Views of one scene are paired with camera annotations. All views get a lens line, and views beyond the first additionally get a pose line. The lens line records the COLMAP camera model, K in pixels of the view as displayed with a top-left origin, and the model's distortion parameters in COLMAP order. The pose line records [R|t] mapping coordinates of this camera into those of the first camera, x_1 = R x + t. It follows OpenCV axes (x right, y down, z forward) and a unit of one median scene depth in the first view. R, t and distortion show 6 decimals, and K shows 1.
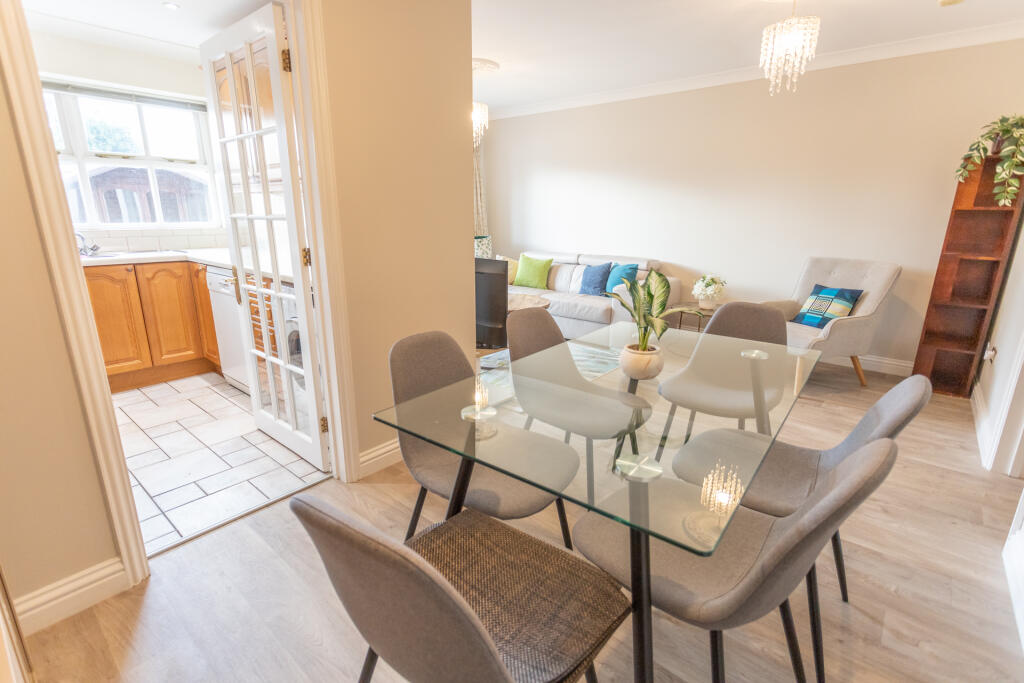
lens RADIAL K [[481.6, 0, 512.0], [0, 481.6, 341.5], [0, 0, 1]] dist [0.001622, 0.000146]
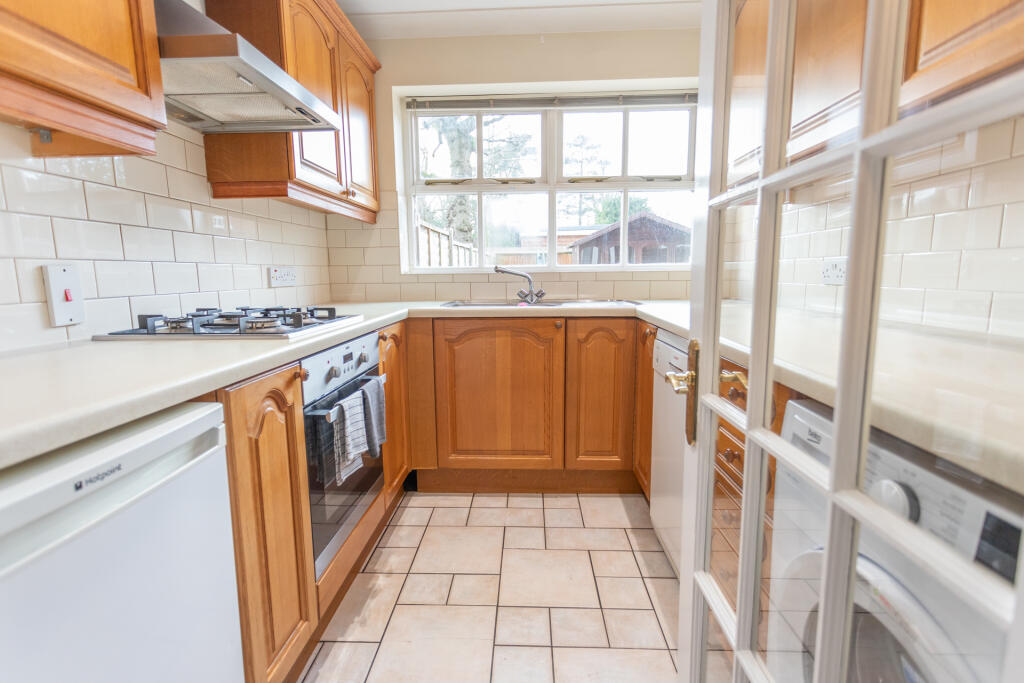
lens RADIAL K [[481.6, 0, 512.0], [0, 481.6, 341.5], [0, 0, 1]] dist [0.001622, 0.000146]
pose [[0.611966, 0.099256, -0.784631, -0.282795], [-0.189445, 0.981608, -0.023582, -0.092692], [0.767860, 0.163075, 0.619514, 0.502630]]
